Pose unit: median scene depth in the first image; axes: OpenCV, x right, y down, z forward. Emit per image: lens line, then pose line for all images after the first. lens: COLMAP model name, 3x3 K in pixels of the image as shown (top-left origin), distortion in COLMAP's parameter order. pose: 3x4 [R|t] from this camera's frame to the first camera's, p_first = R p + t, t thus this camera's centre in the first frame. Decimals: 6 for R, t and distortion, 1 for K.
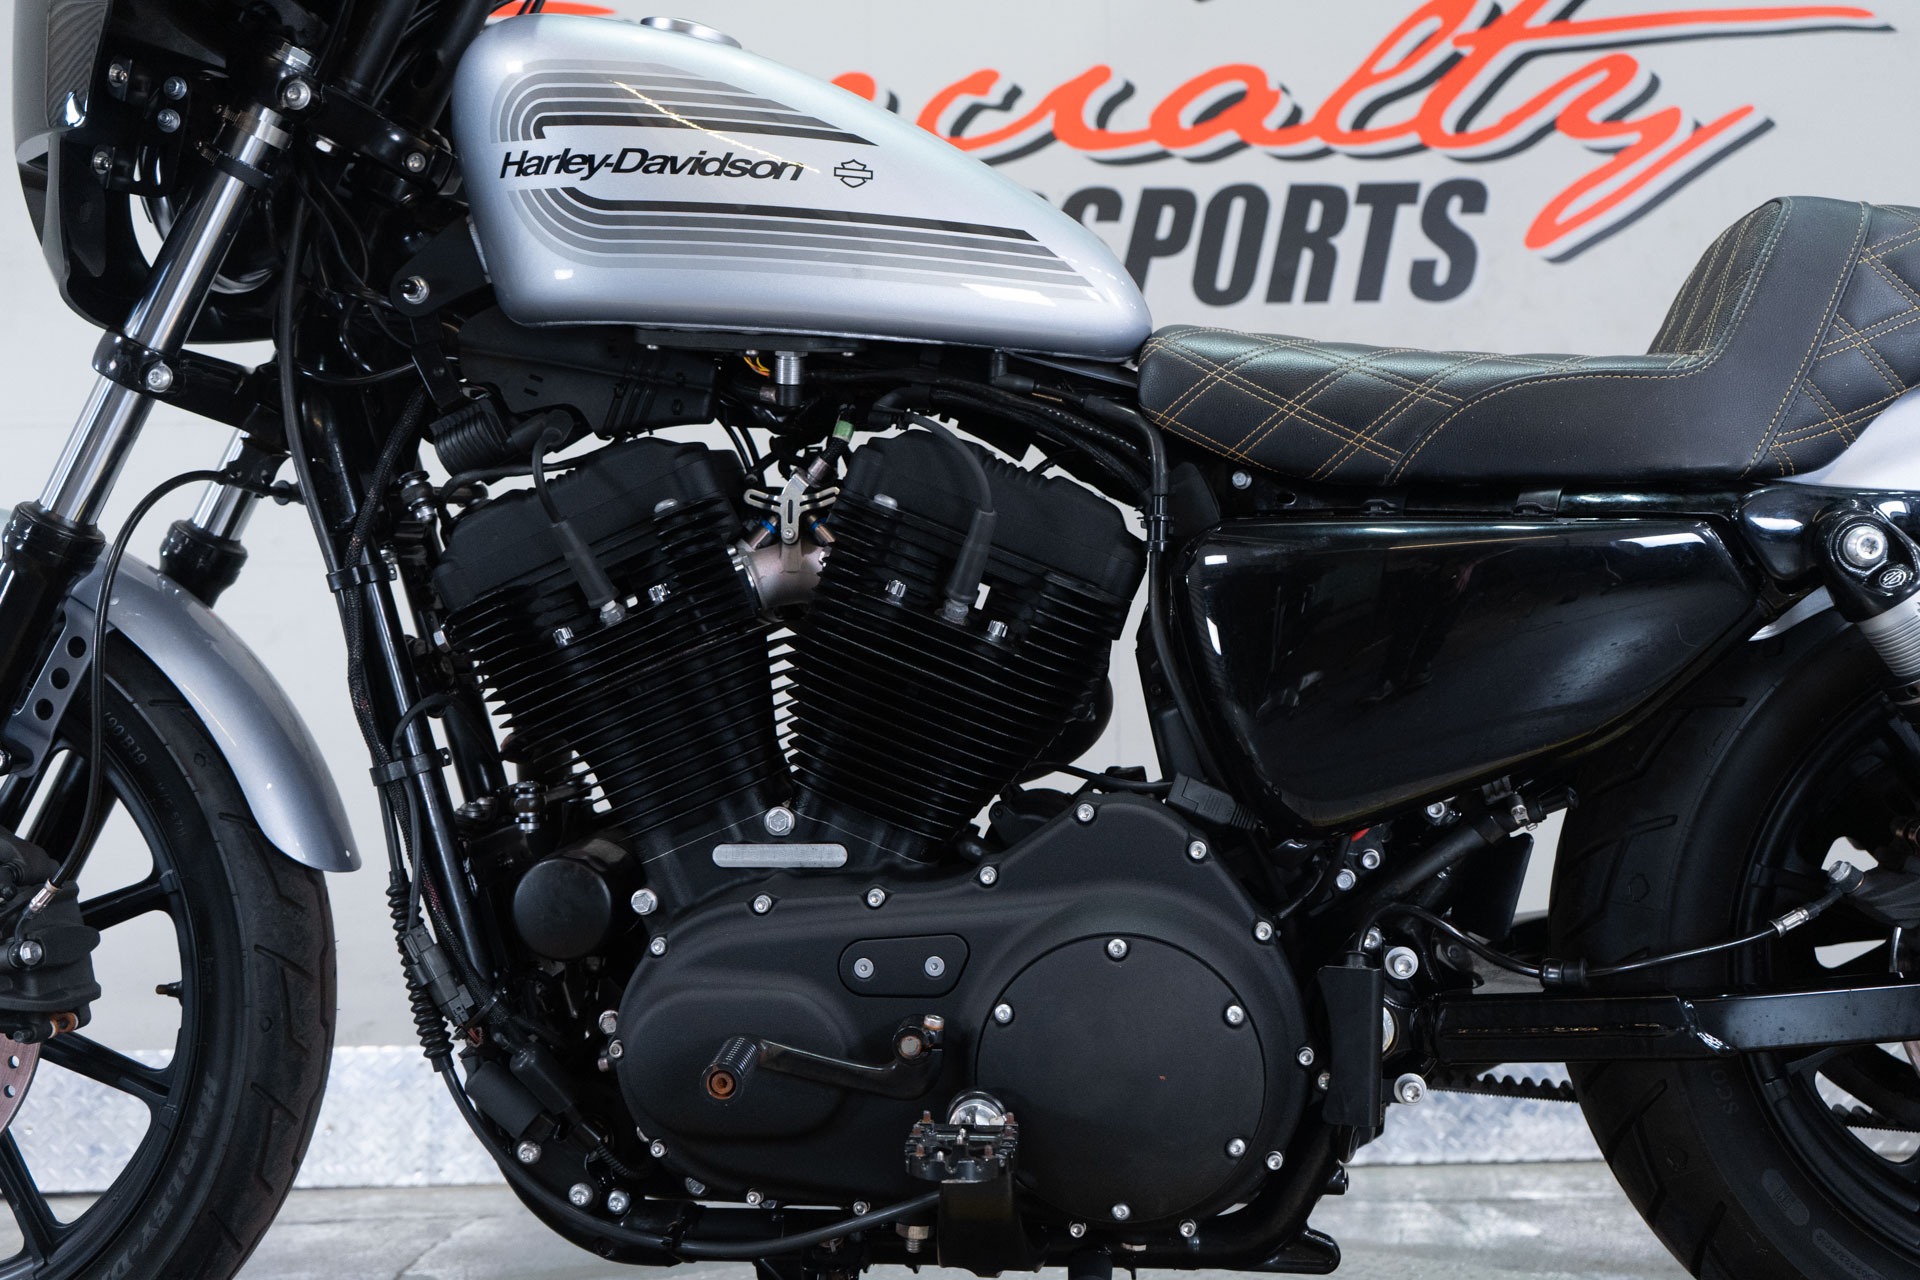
lens RADIAL K [[1902.6, 0, 962.2], [0, 1902.6, 628.8], [0, 0, 1]] dist [0.020233, 0.000000]
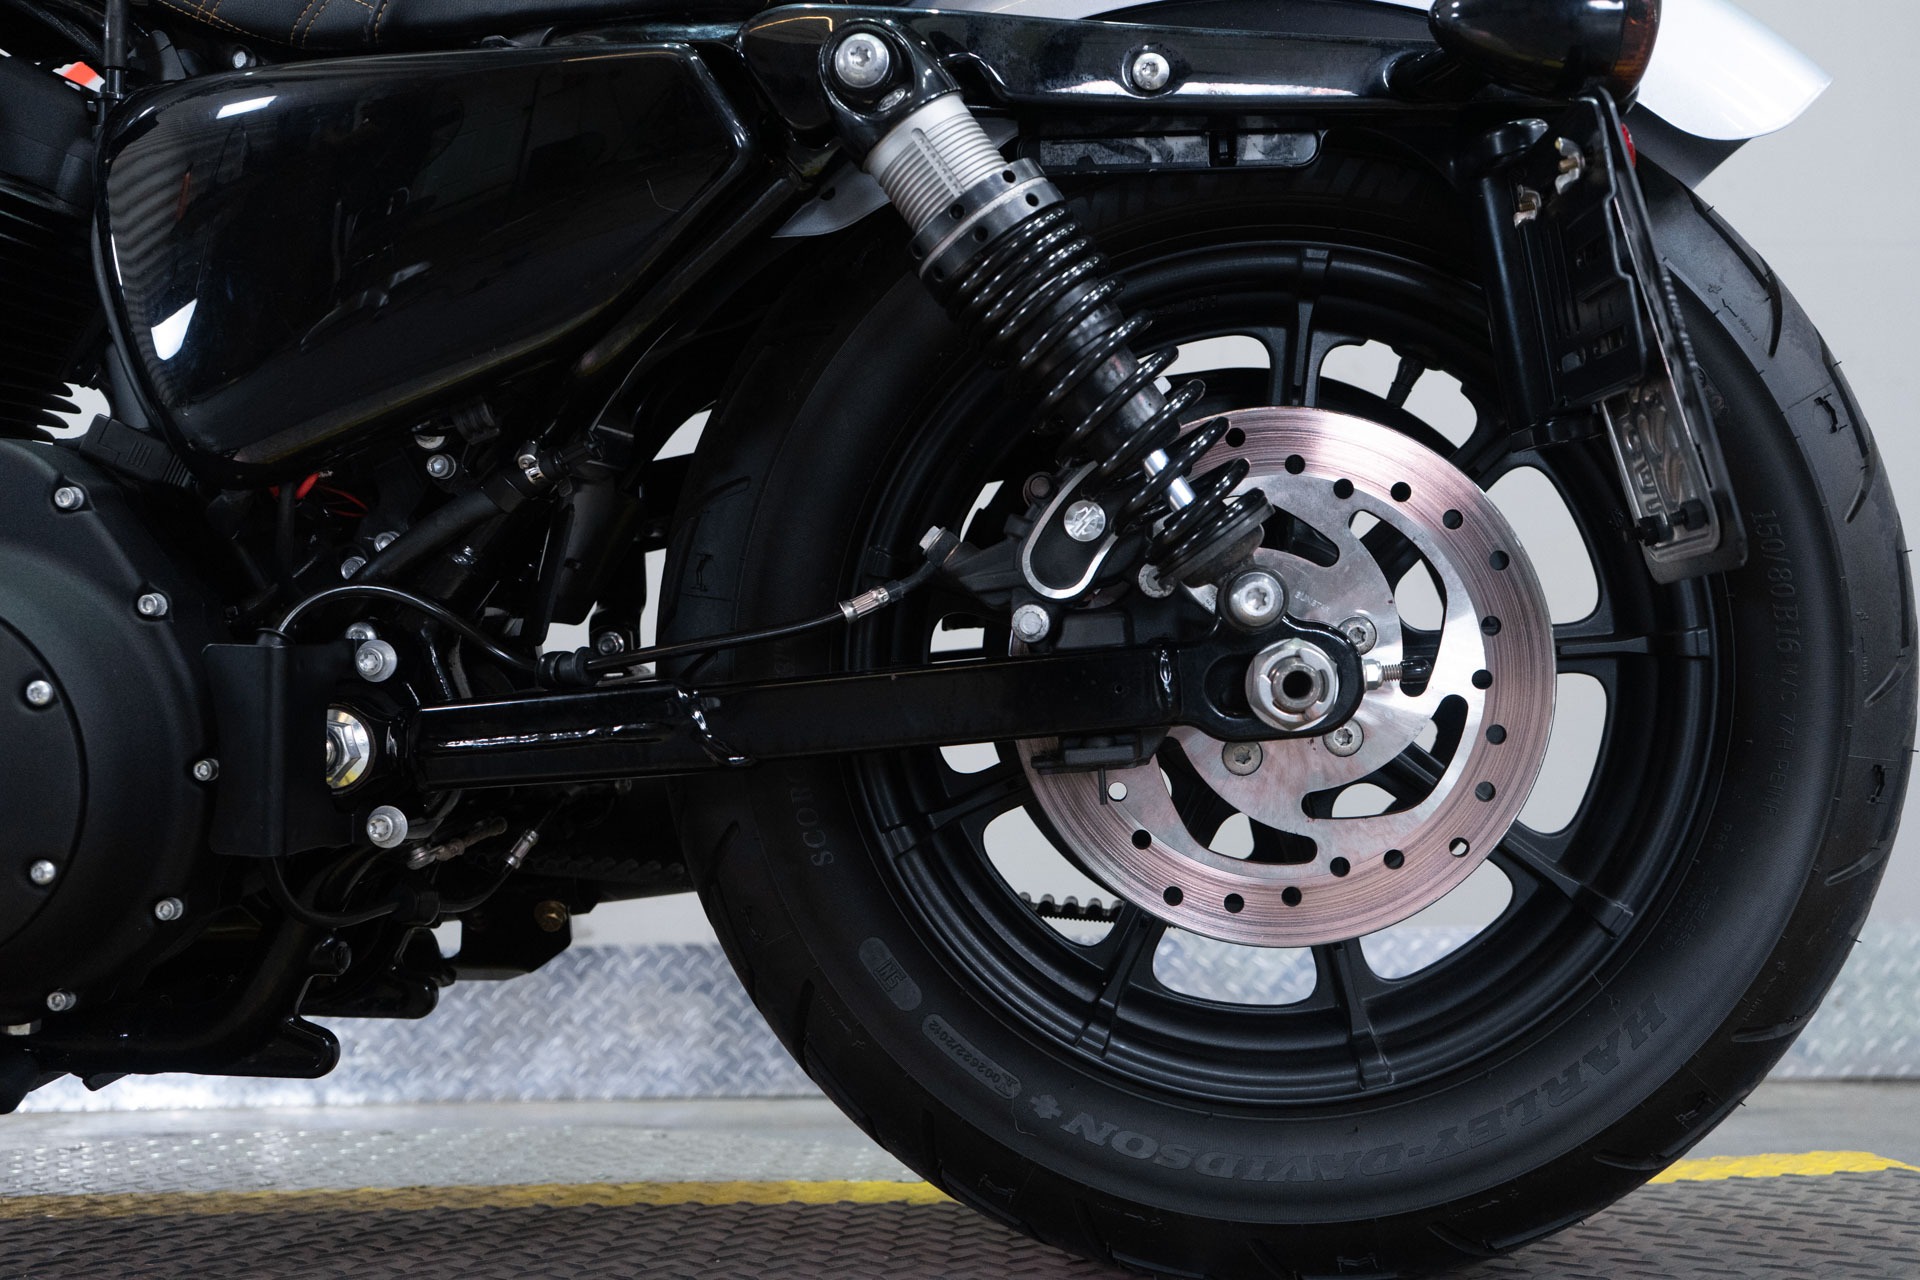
lens RADIAL K [[1902.6, 0, 917.2], [0, 1902.6, 669.3], [0, 0, 1]] dist [0.020233, 0.000000]
pose [[0.999905, 0.010258, 0.009162, 0.179942], [-0.010329, 0.999917, 0.007722, 0.069609], [-0.009082, -0.007816, 0.999928, 0.096049]]
